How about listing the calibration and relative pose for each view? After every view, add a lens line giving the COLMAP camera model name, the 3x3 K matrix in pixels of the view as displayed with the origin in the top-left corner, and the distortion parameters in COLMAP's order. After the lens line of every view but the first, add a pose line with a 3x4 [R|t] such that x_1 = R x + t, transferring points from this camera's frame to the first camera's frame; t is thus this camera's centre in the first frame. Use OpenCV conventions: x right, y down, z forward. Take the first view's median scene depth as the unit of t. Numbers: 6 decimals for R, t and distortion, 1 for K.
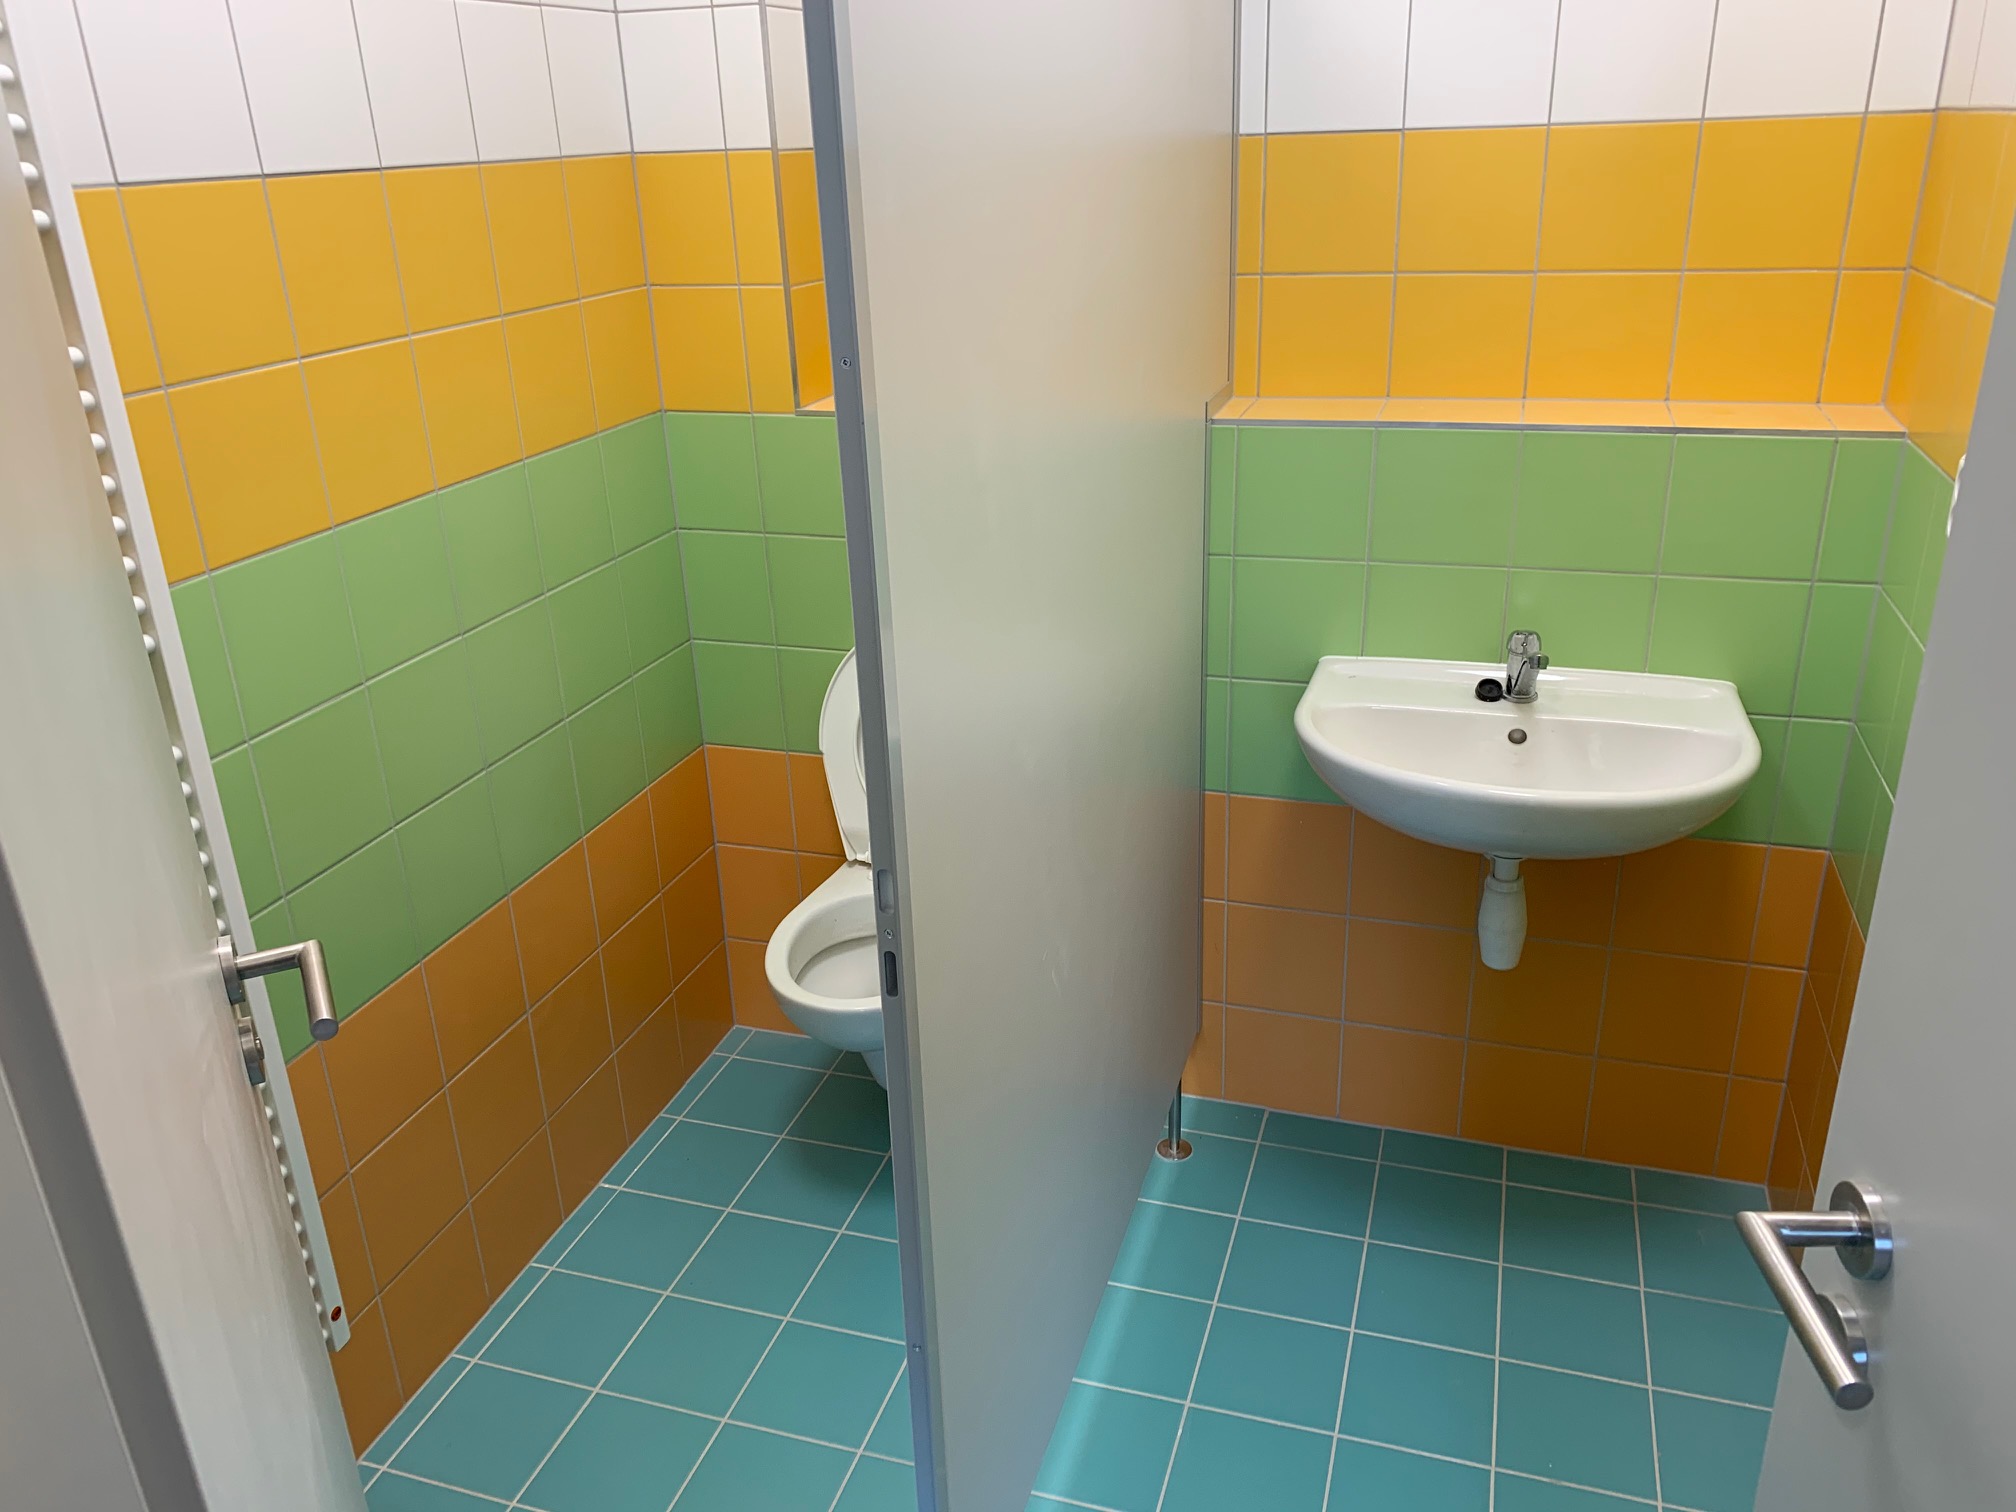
lens RADIAL K [[1541.2, 0, 1016.8], [0, 1541.2, 752.0], [0, 0, 1]] dist [0.038484, -0.014731]
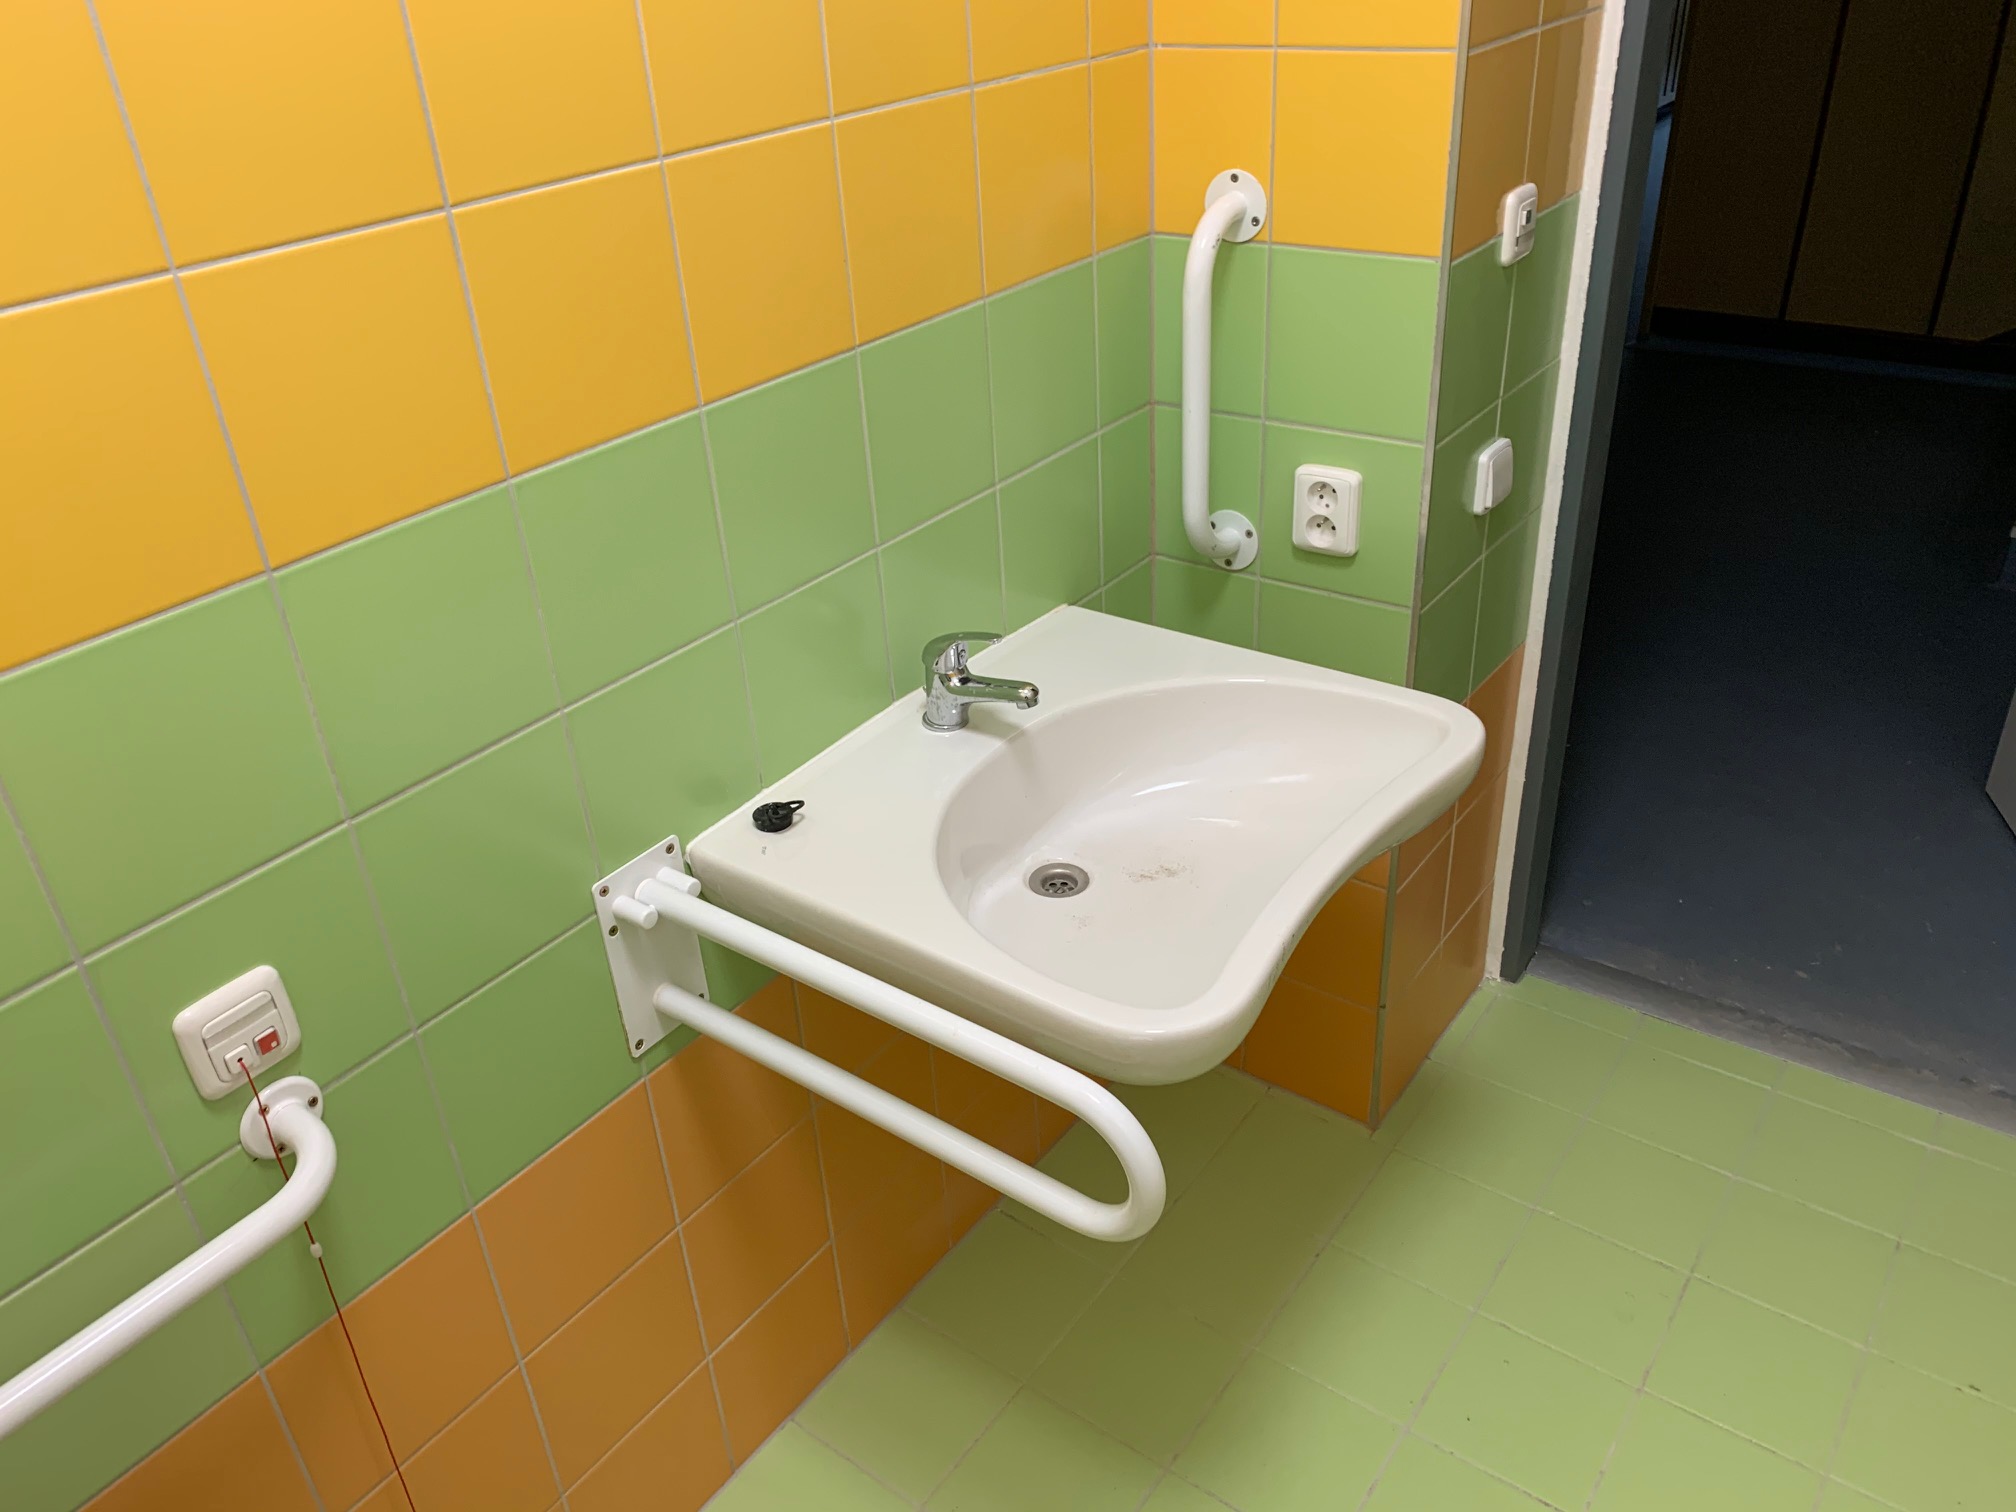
lens RADIAL K [[1541.2, 0, 998.2], [0, 1541.2, 761.3], [0, 0, 1]] dist [0.038484, -0.014731]
pose [[0.945299, 0.134835, -0.297035, 0.013630], [-0.090331, 0.983166, 0.158821, -0.165106], [0.313450, -0.123302, 0.941566, 0.456209]]
